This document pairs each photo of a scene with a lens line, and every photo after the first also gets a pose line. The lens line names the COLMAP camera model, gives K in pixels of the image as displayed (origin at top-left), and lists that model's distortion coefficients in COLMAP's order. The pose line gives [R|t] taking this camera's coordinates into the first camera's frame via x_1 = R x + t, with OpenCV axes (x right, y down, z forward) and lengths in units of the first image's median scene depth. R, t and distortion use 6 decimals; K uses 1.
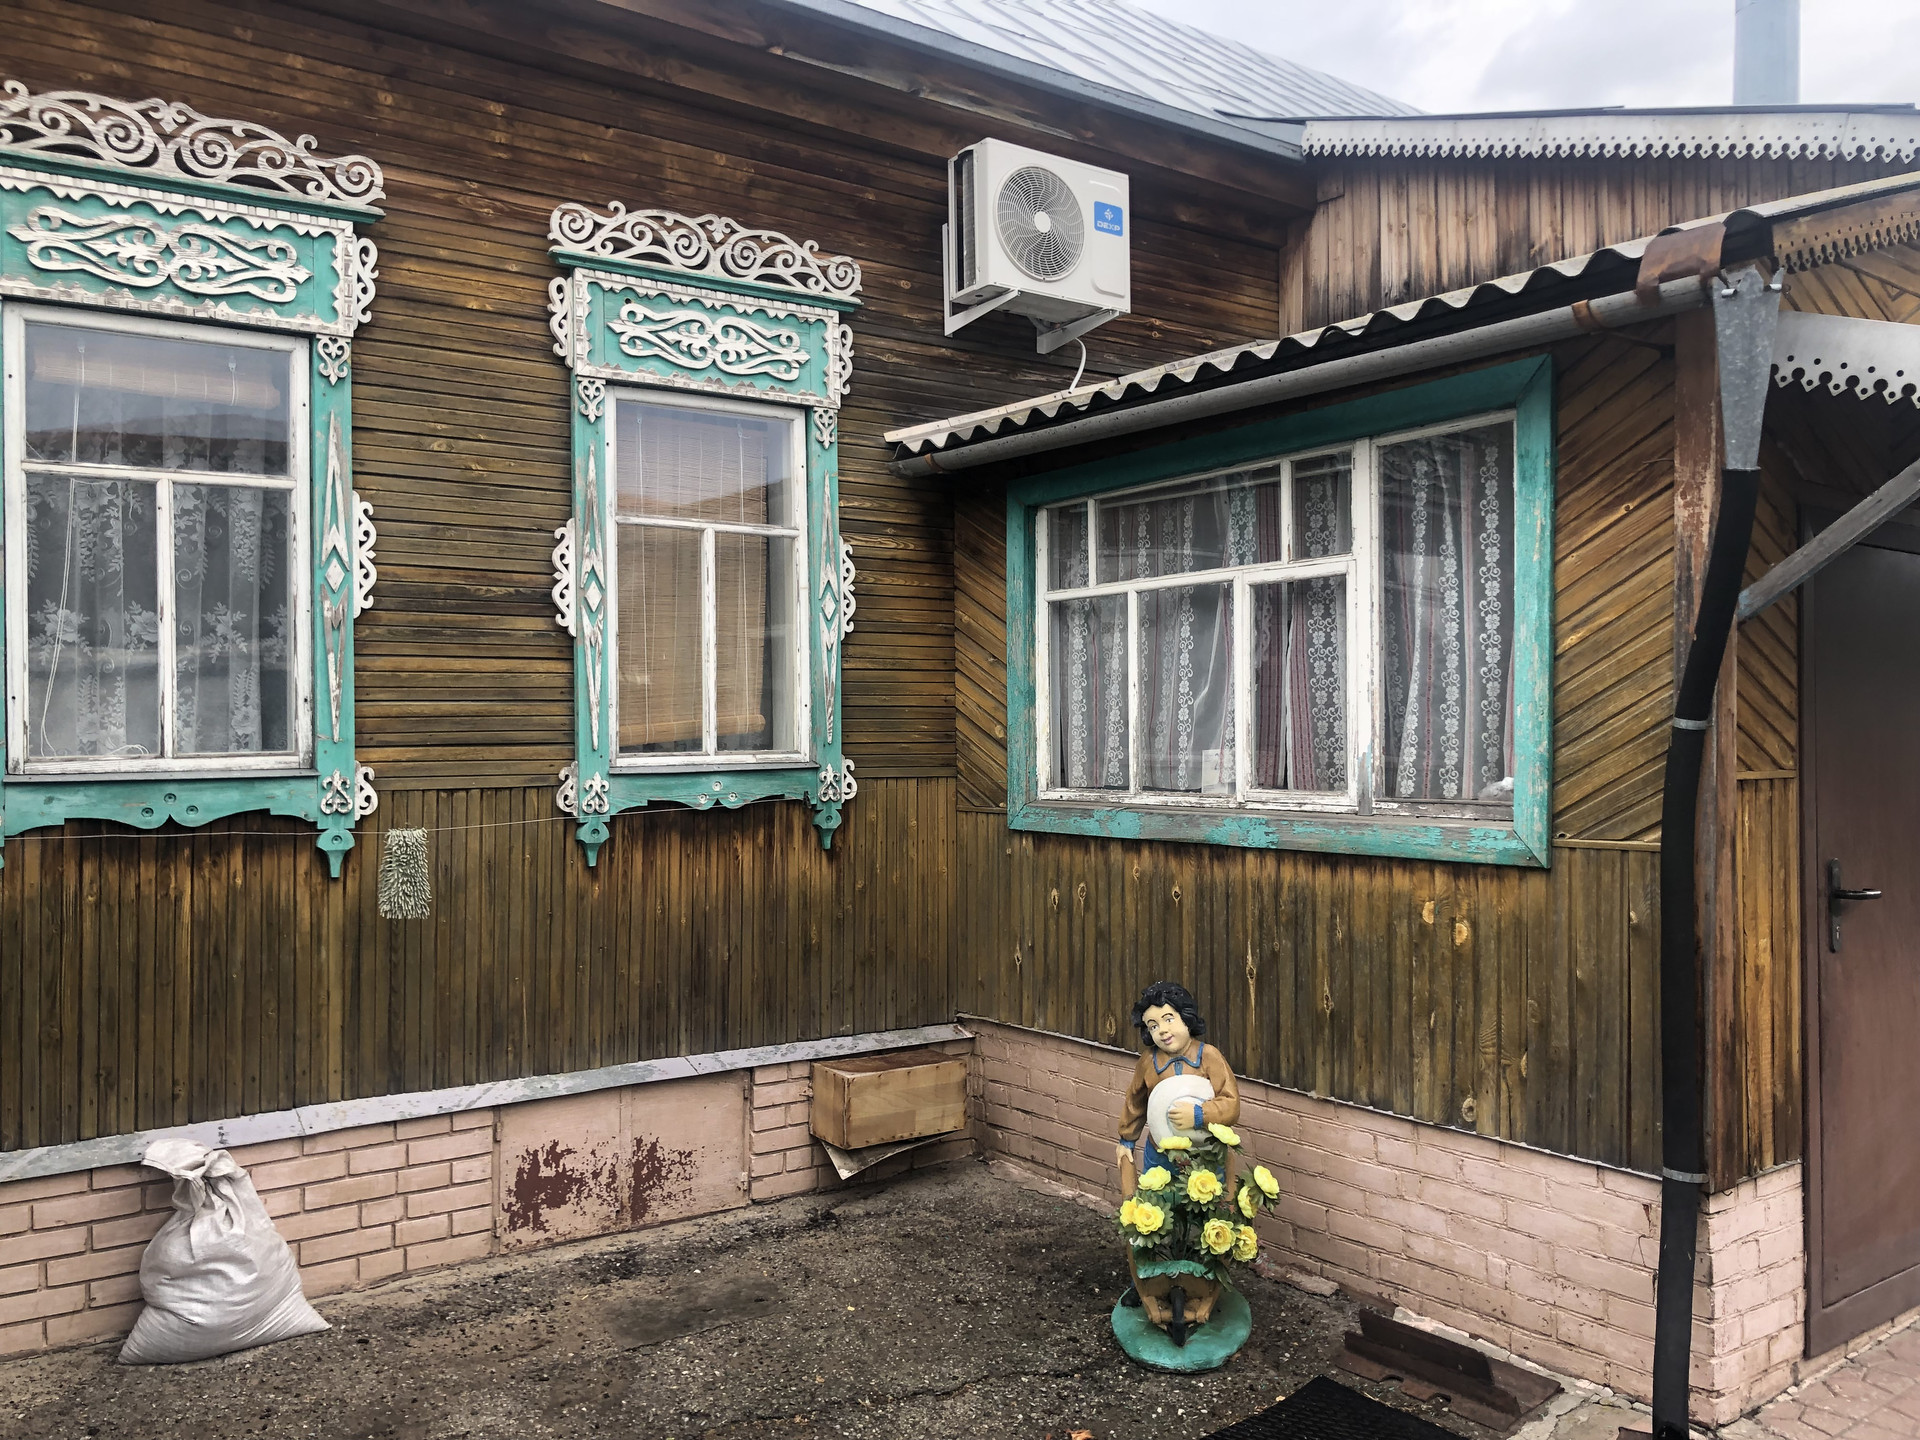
lens RADIAL K [[1578.5, 0, 951.7], [0, 1578.5, 686.1], [0, 0, 1]] dist [0.029621, -0.000136]
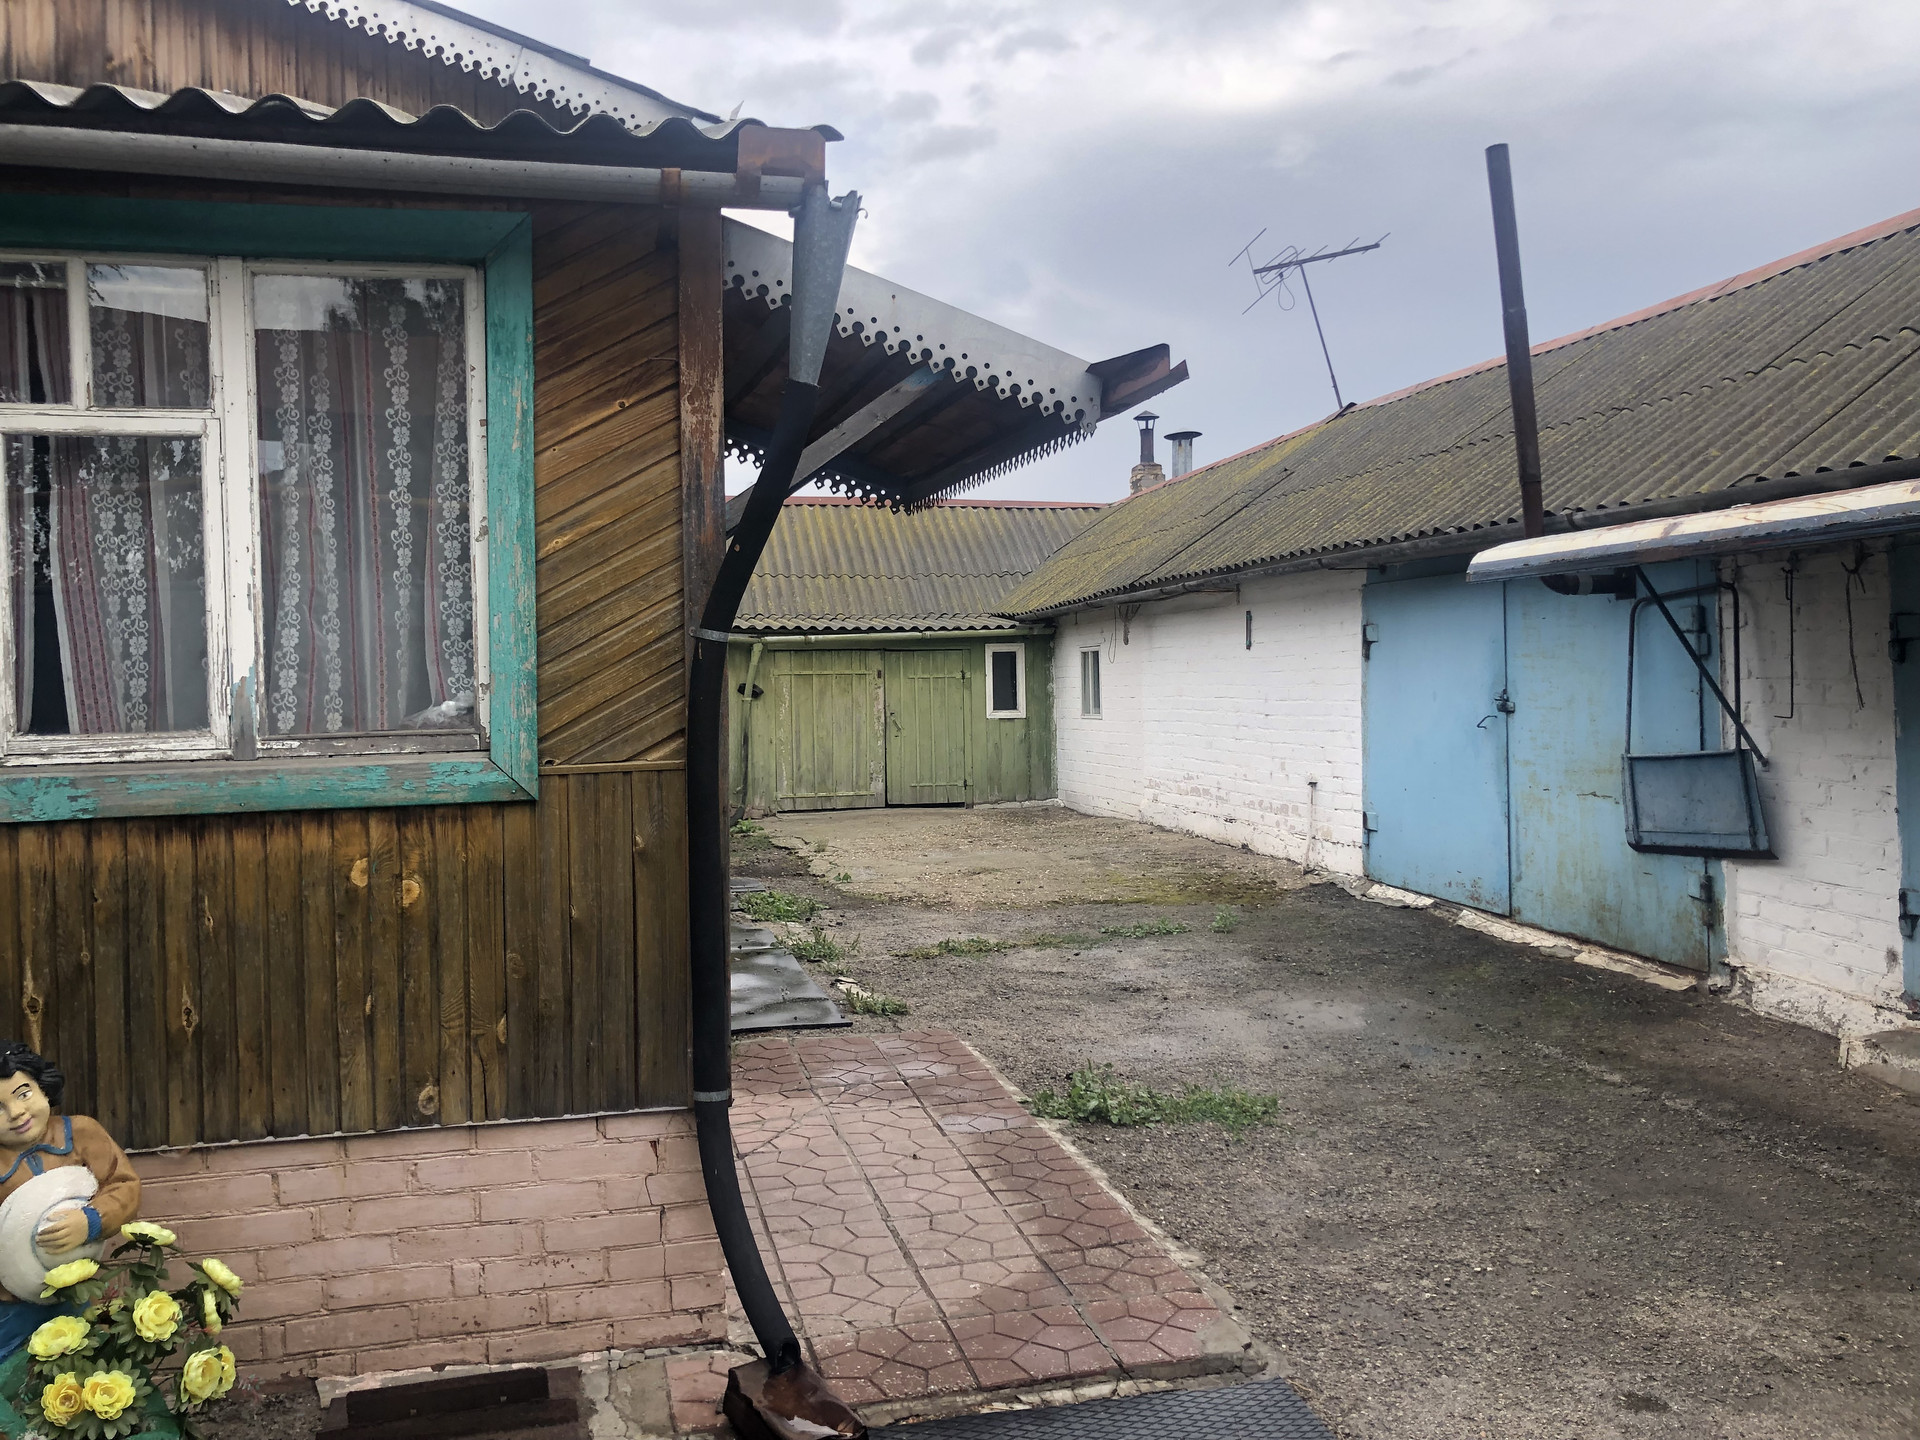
lens RADIAL K [[1578.5, 0, 951.7], [0, 1578.5, 686.1], [0, 0, 1]] dist [0.029621, -0.000136]
pose [[0.394975, -0.015385, 0.918563, -0.330543], [-0.012411, 0.999679, 0.022081, 0.027977], [-0.918608, -0.020122, 0.394657, 0.427884]]
